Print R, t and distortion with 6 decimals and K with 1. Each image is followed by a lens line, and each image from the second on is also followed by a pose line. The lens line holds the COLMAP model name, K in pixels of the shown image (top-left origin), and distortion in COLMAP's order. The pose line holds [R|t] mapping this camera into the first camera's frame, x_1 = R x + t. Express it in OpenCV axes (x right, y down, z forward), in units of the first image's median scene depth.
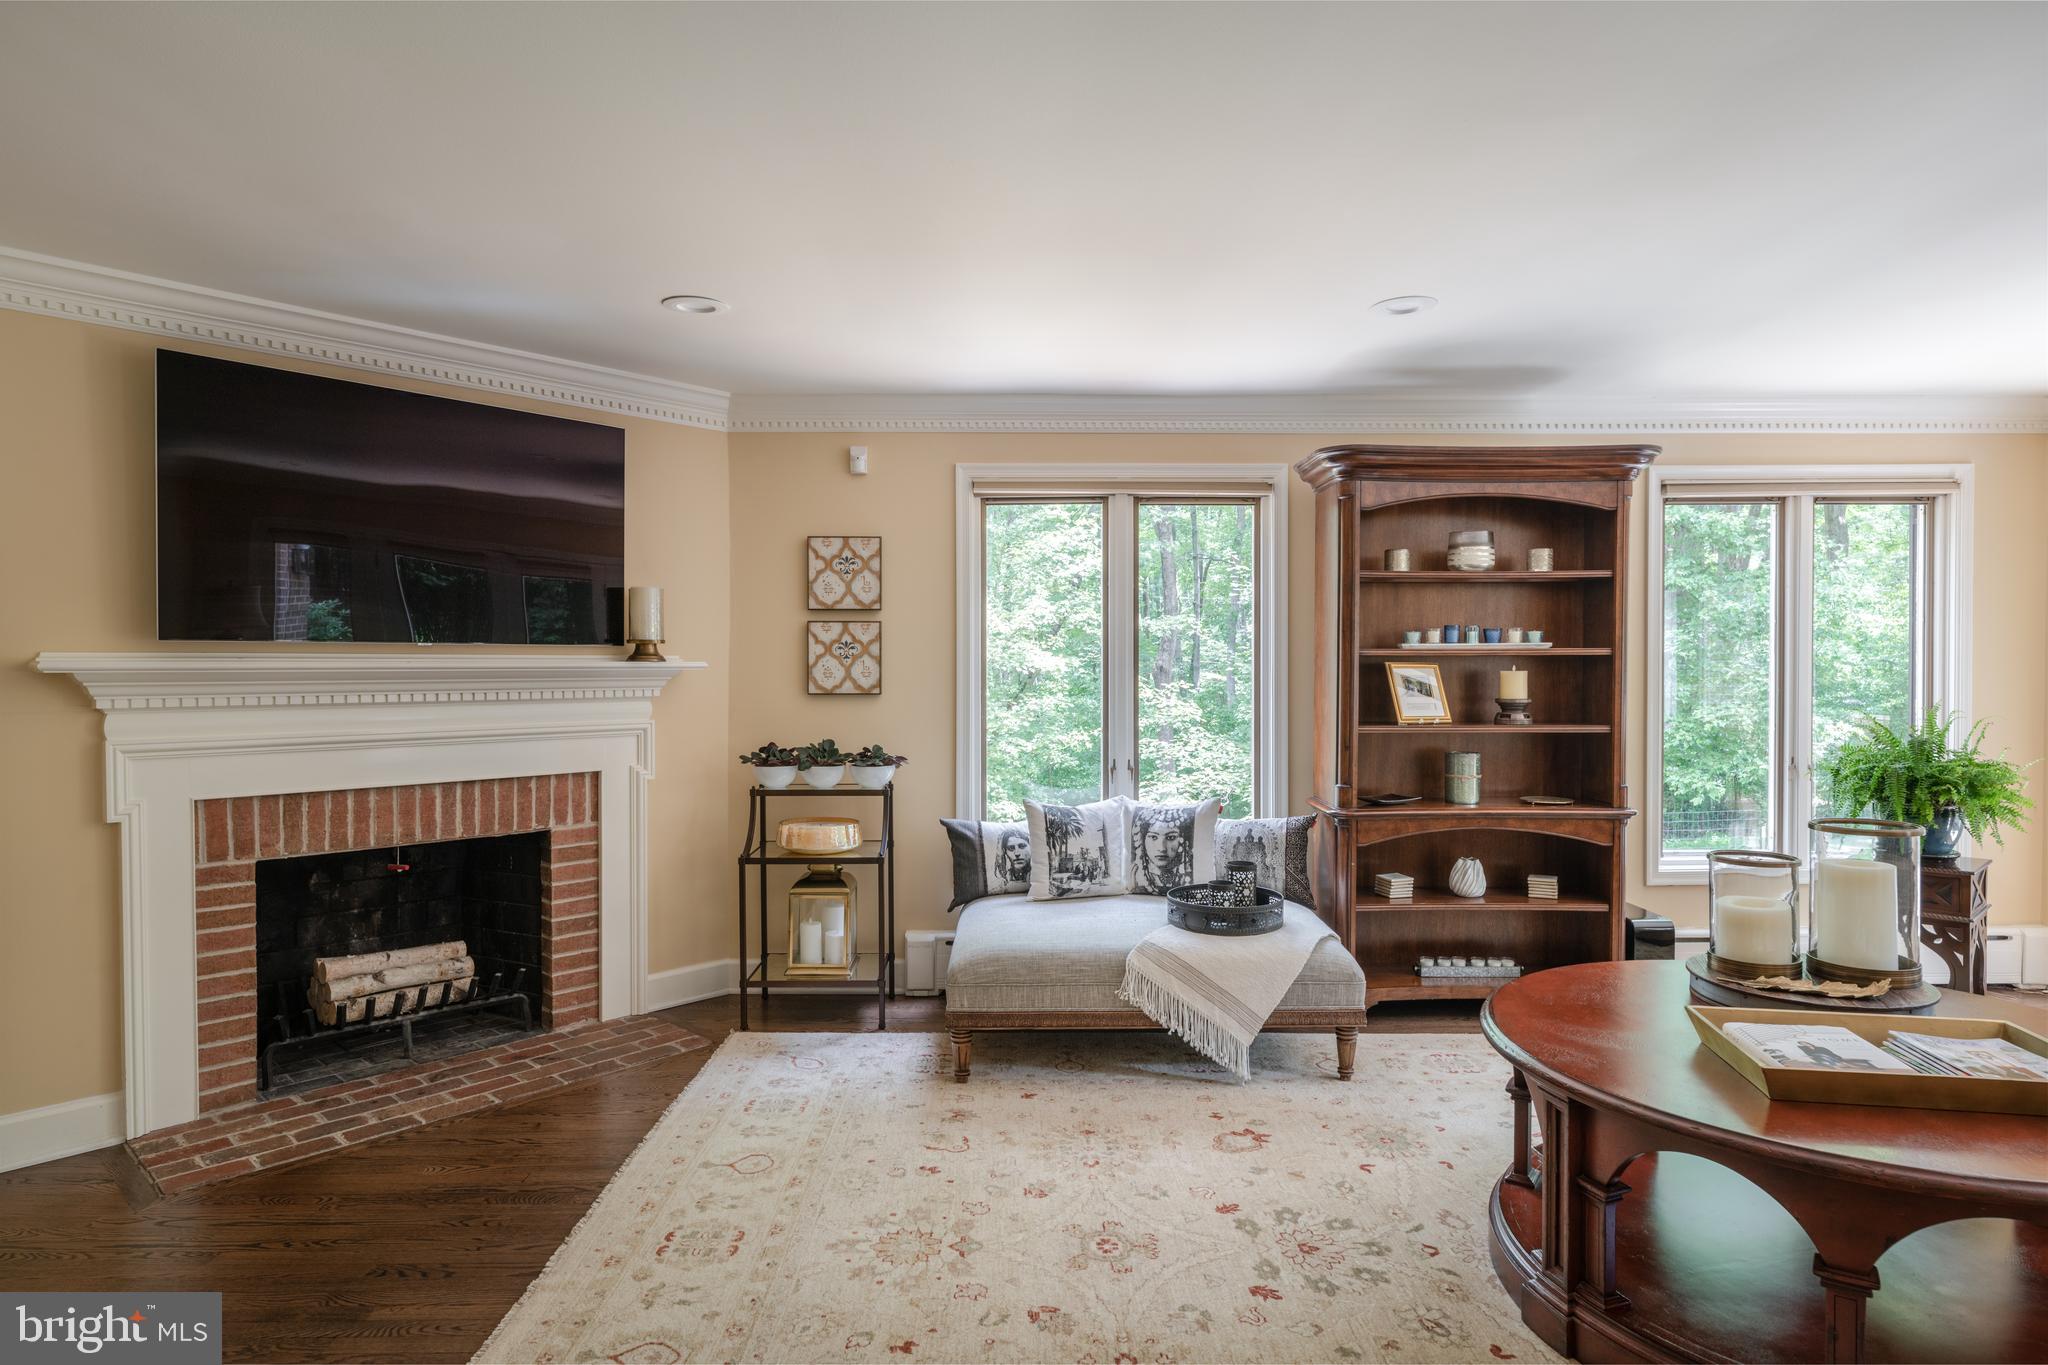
lens RADIAL K [[1188.0, 0, 1025.6], [0, 1188.0, 676.0], [0, 0, 1]] dist [-0.002498, -0.001063]
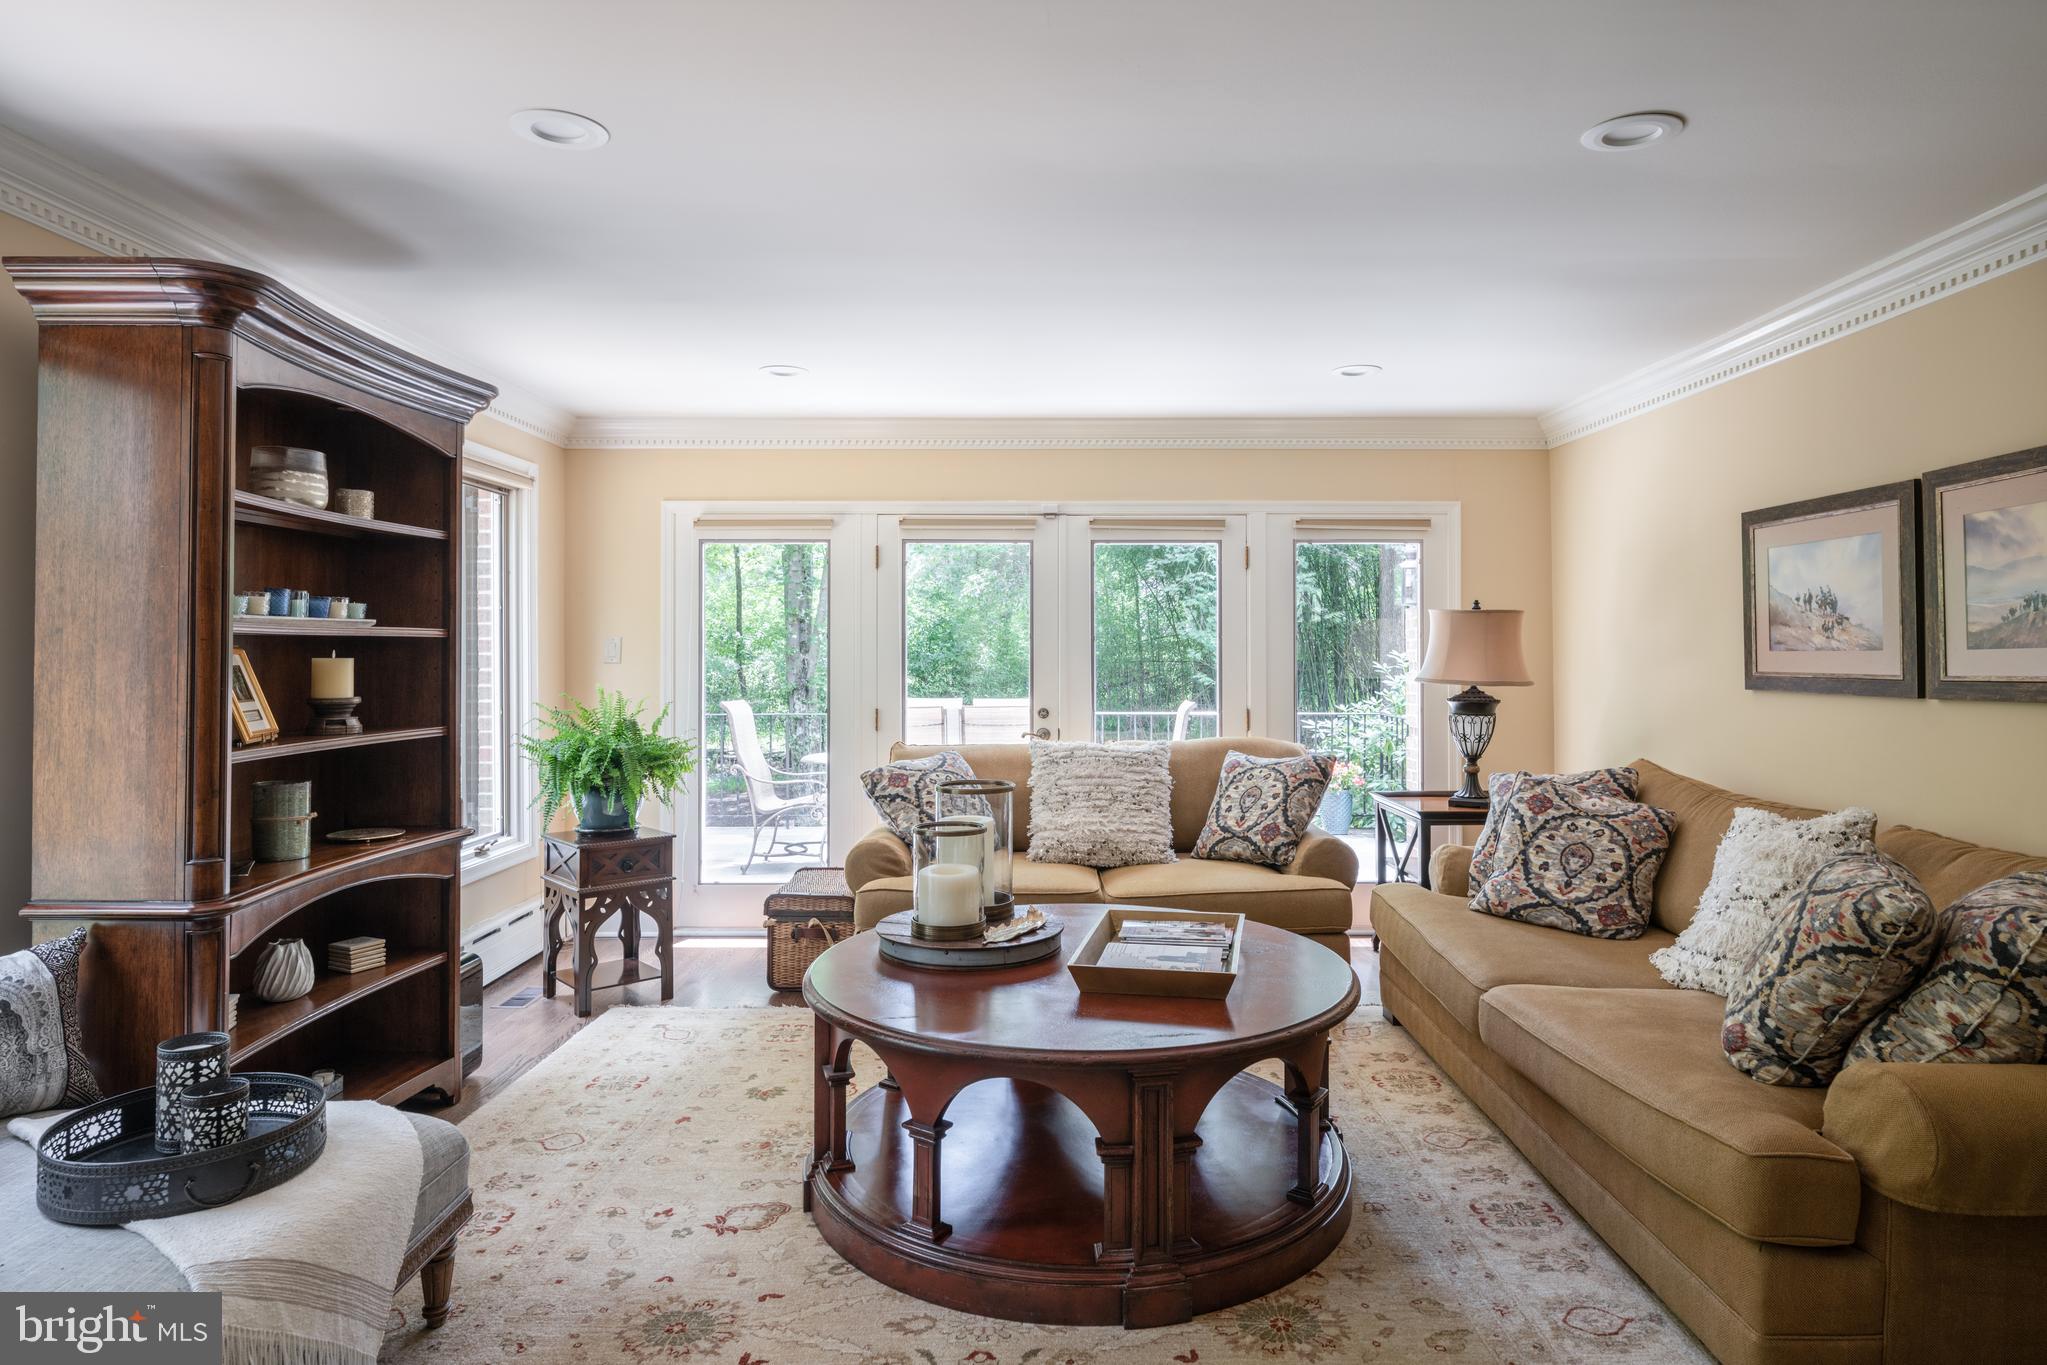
lens RADIAL K [[1187.4, 0, 1045.5], [0, 1187.4, 643.0], [0, 0, 1]] dist [-0.002498, -0.001063]
pose [[-0.004913, 0.009112, 0.999946, -0.296874], [0.016887, 0.999817, -0.009028, -0.000097], [-0.999845, 0.016842, -0.005066, 0.586457]]
